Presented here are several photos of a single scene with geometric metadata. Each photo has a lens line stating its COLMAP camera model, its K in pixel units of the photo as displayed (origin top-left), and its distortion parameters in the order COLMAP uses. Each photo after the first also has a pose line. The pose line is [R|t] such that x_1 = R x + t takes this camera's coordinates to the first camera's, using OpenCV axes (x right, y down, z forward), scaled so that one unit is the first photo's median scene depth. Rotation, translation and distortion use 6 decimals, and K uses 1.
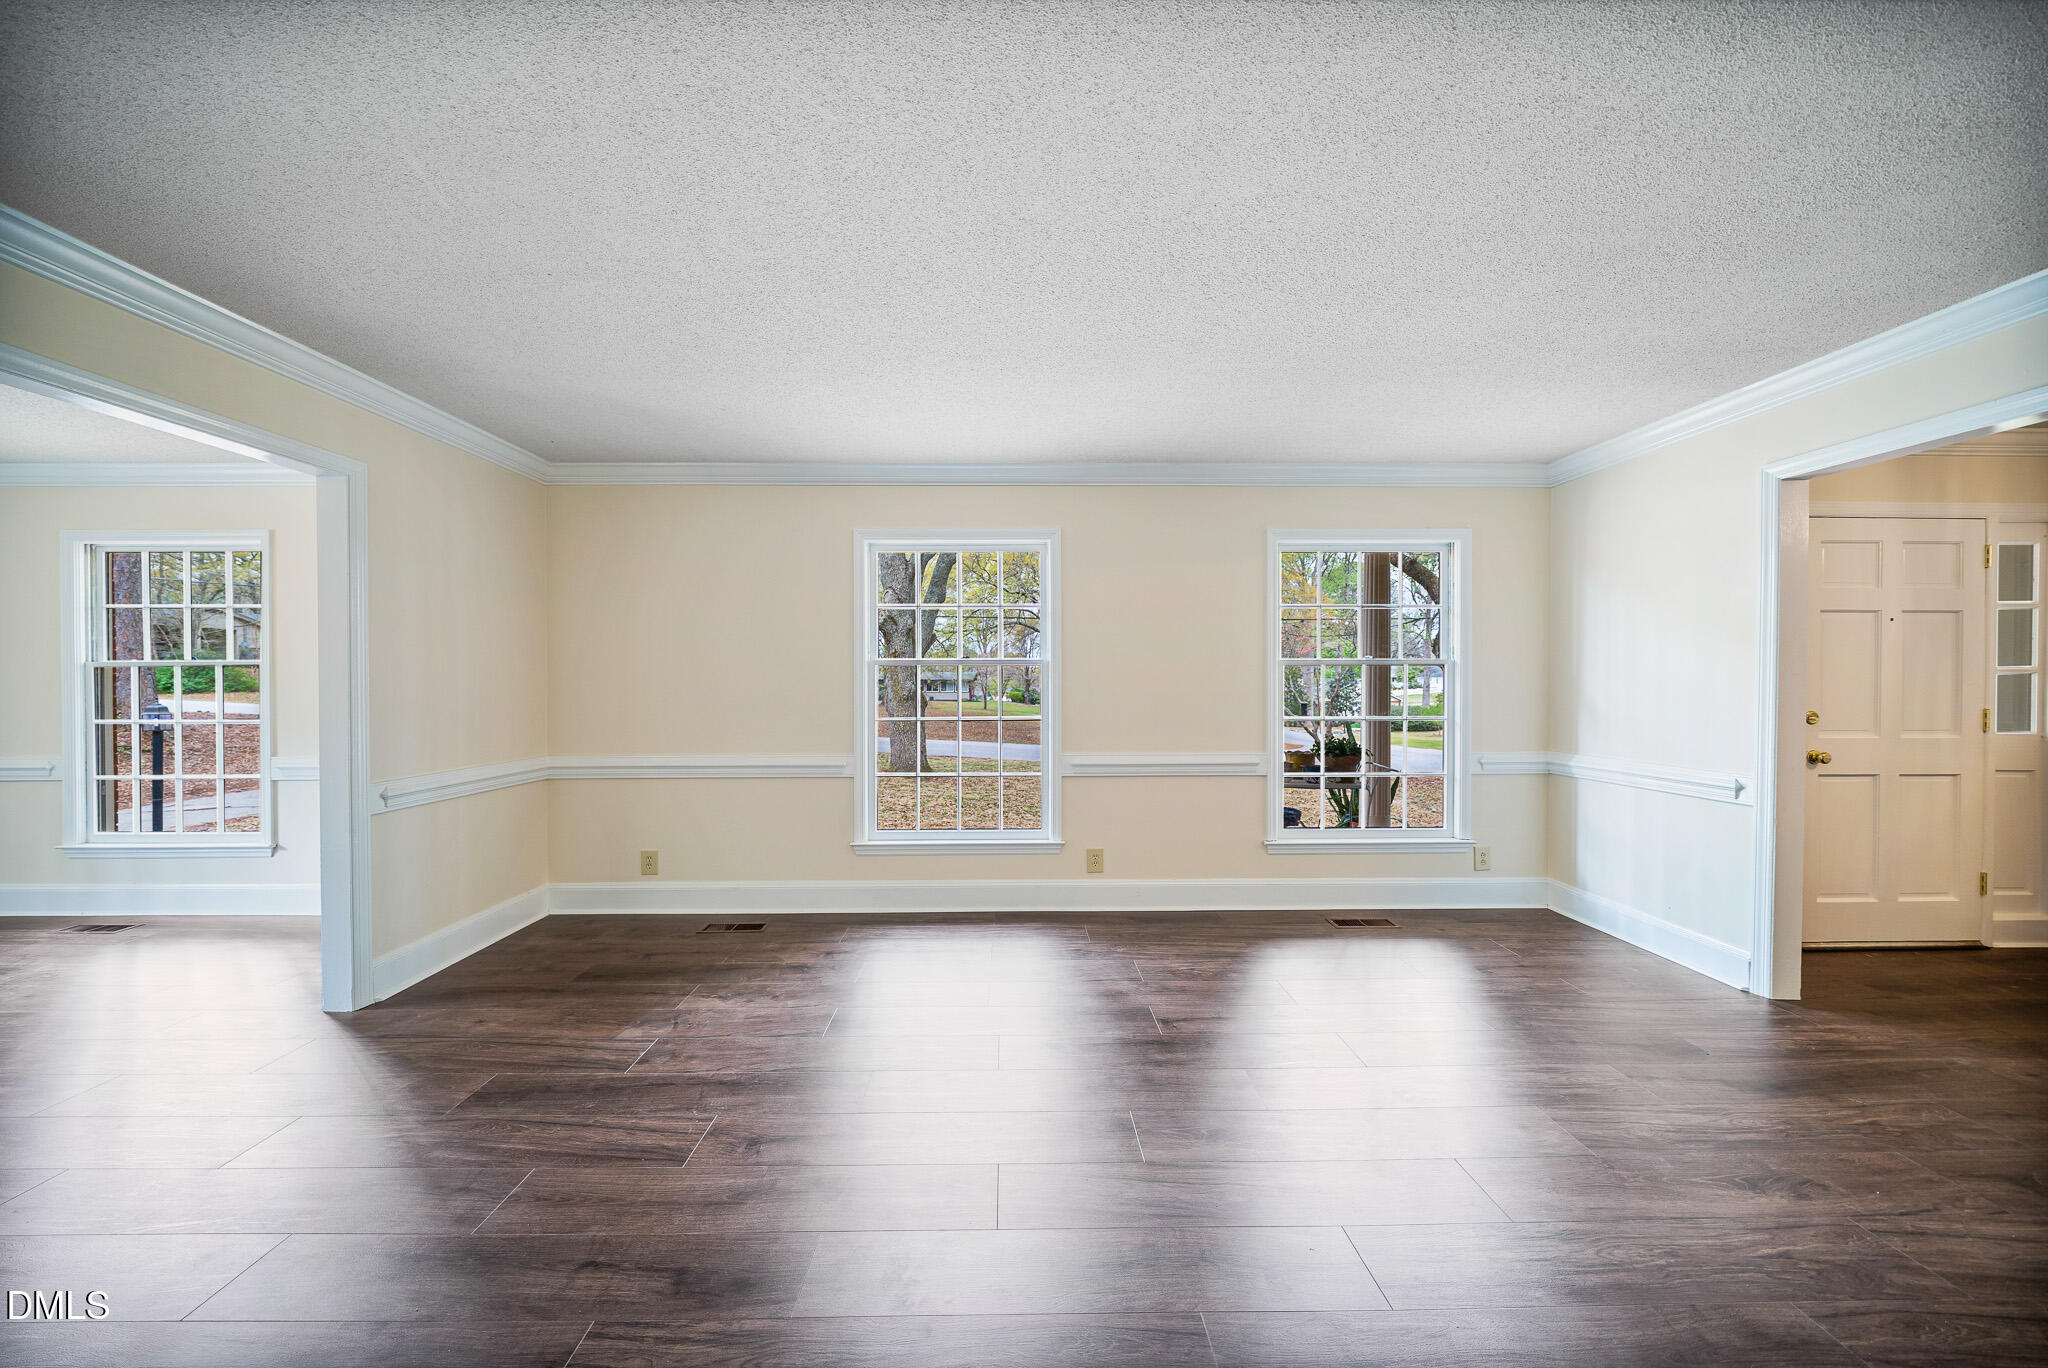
lens RADIAL K [[726.0, 0, 1013.0], [0, 726.0, 678.2], [0, 0, 1]] dist [-0.000341, 0.000196]
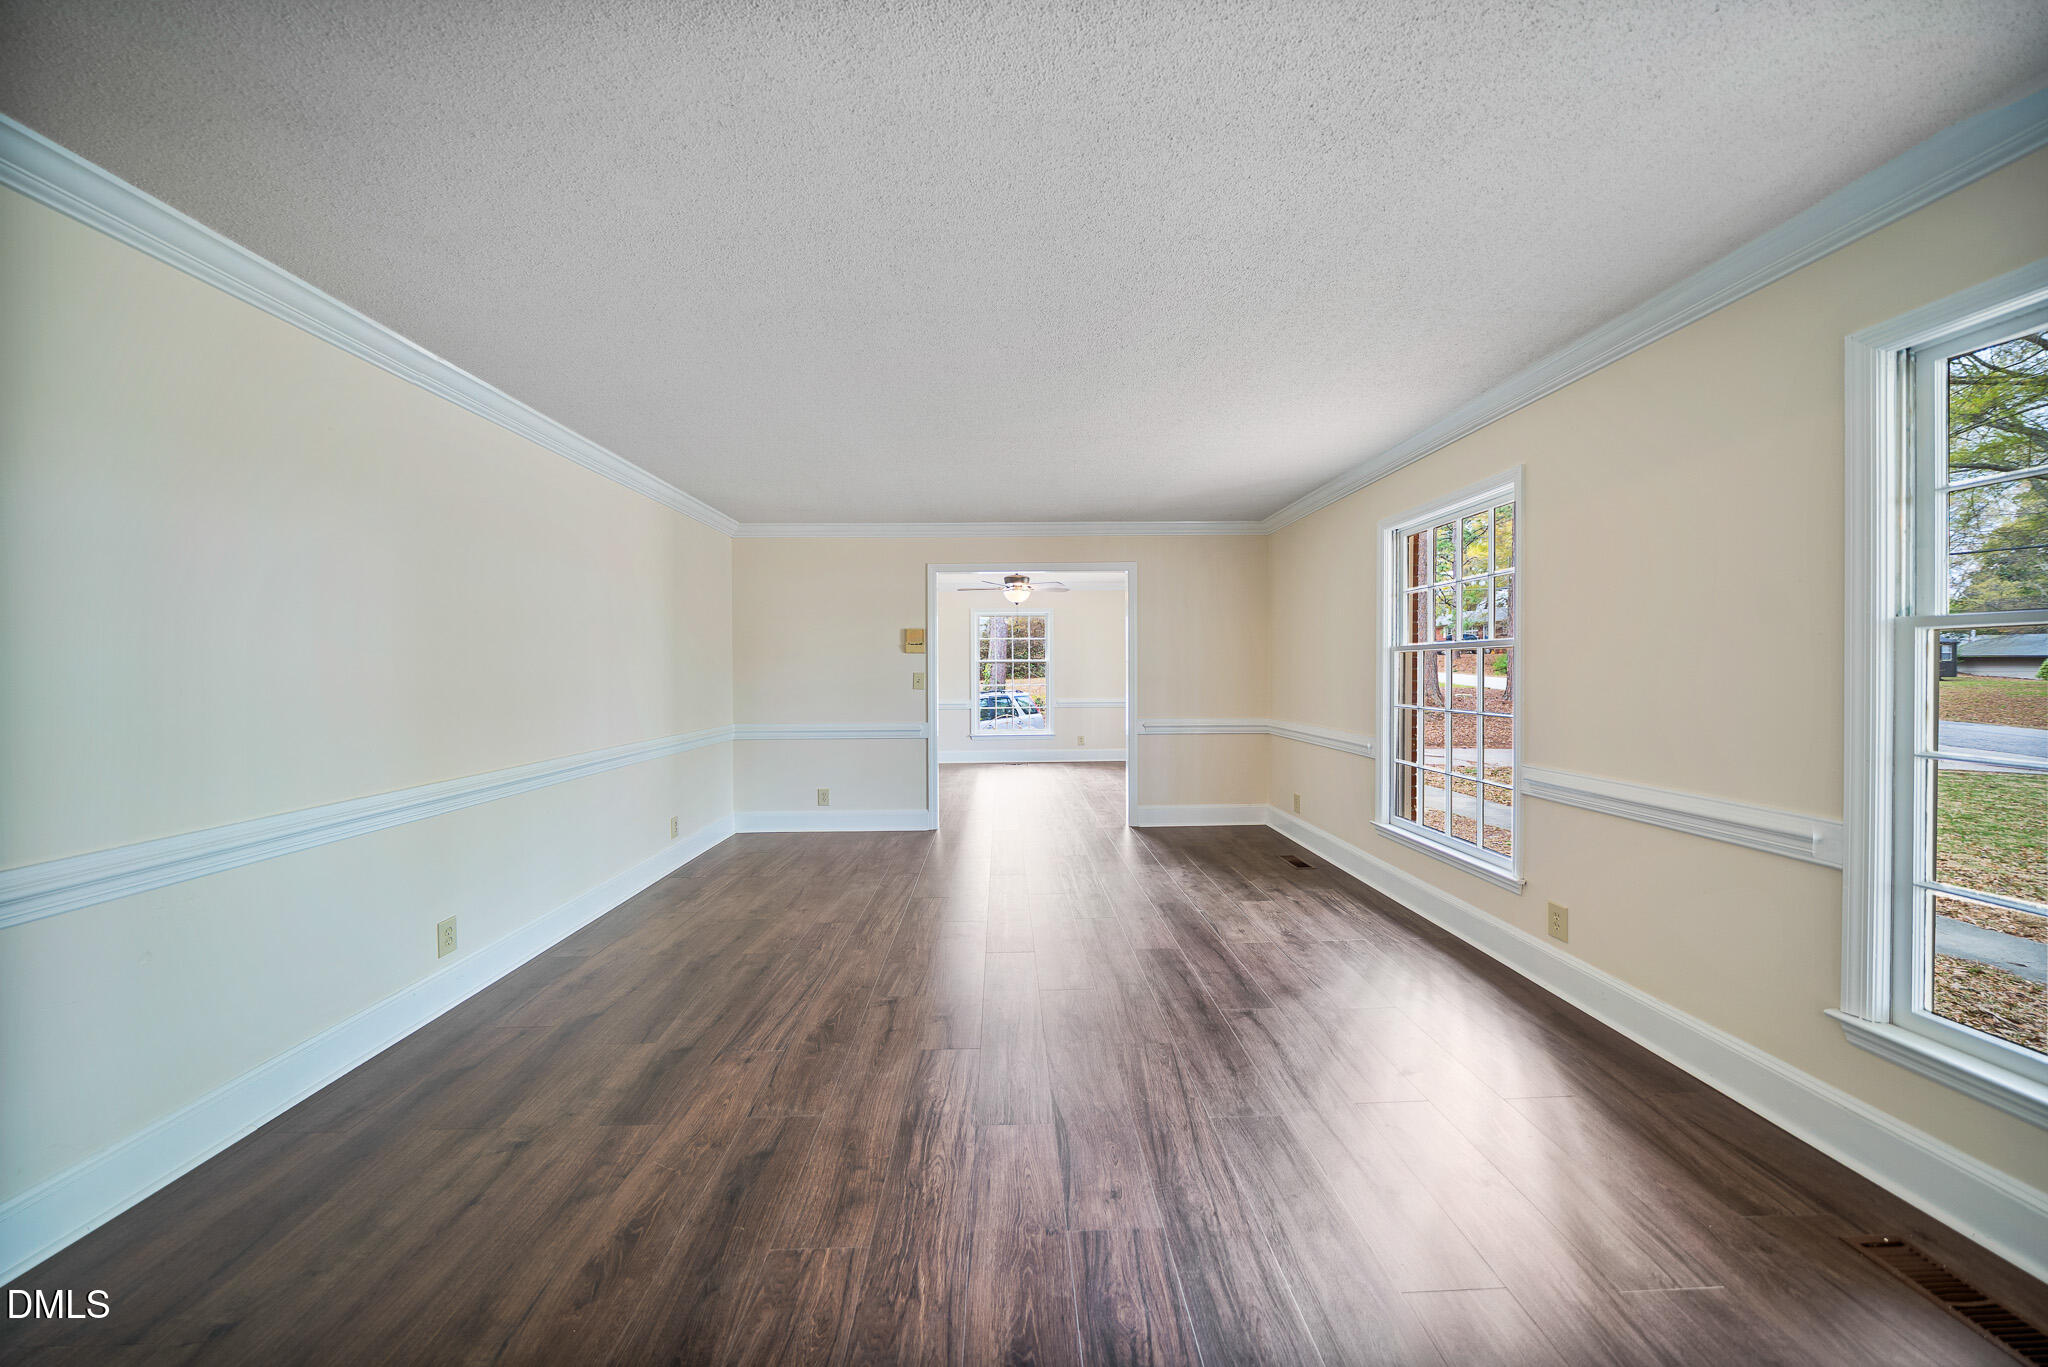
lens RADIAL K [[726.0, 0, 1013.0], [0, 726.0, 677.7], [0, 0, 1]] dist [-0.000341, 0.000196]
pose [[0.005174, 0.017992, -0.999825, 0.911184], [0.008187, 0.999804, 0.018034, -0.006058], [0.999953, -0.008278, 0.005025, 0.516924]]
